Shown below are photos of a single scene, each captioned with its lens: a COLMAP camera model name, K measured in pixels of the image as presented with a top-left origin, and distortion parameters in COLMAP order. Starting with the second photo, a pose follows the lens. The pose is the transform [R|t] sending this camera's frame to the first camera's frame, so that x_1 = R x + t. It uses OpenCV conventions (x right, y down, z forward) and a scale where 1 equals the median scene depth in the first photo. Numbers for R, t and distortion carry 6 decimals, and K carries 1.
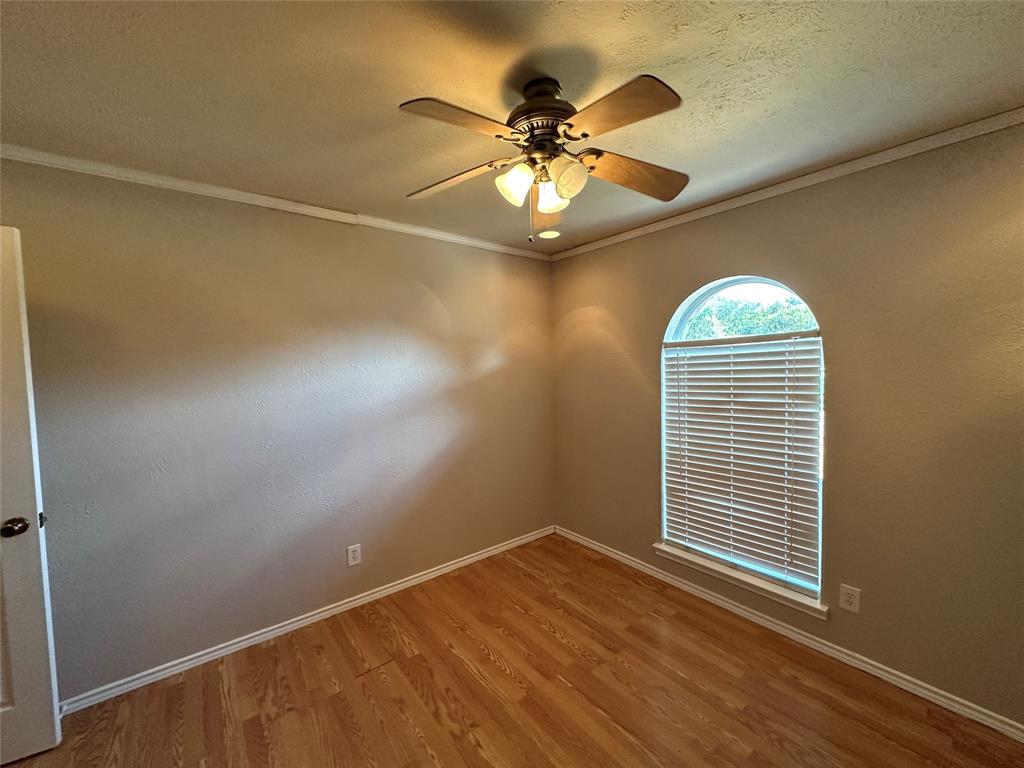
lens RADIAL K [[408.8, 0, 510.7], [0, 408.8, 381.7], [0, 0, 1]] dist [-0.000298, 0.000643]
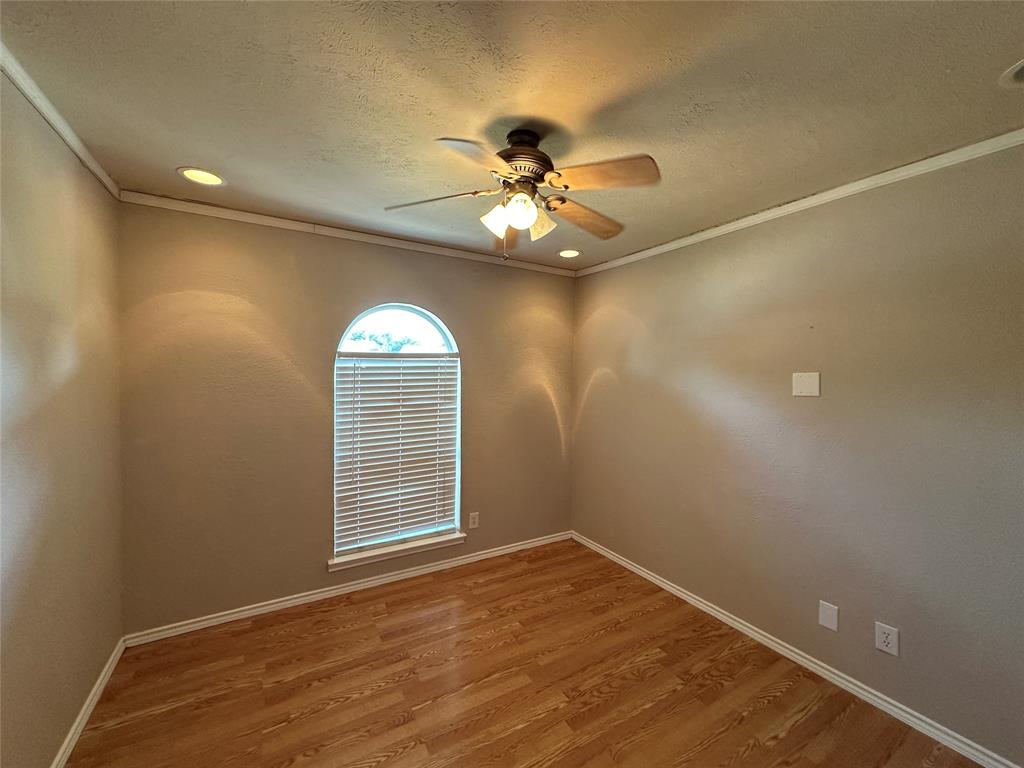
lens RADIAL K [[408.8, 0, 510.7], [0, 408.8, 381.7], [0, 0, 1]] dist [-0.000298, 0.000643]
pose [[0.124656, 0.001397, 0.992199, -0.622854], [0.029259, 0.999559, -0.005083, -0.006008], [-0.991769, 0.029665, 0.124560, 0.520544]]
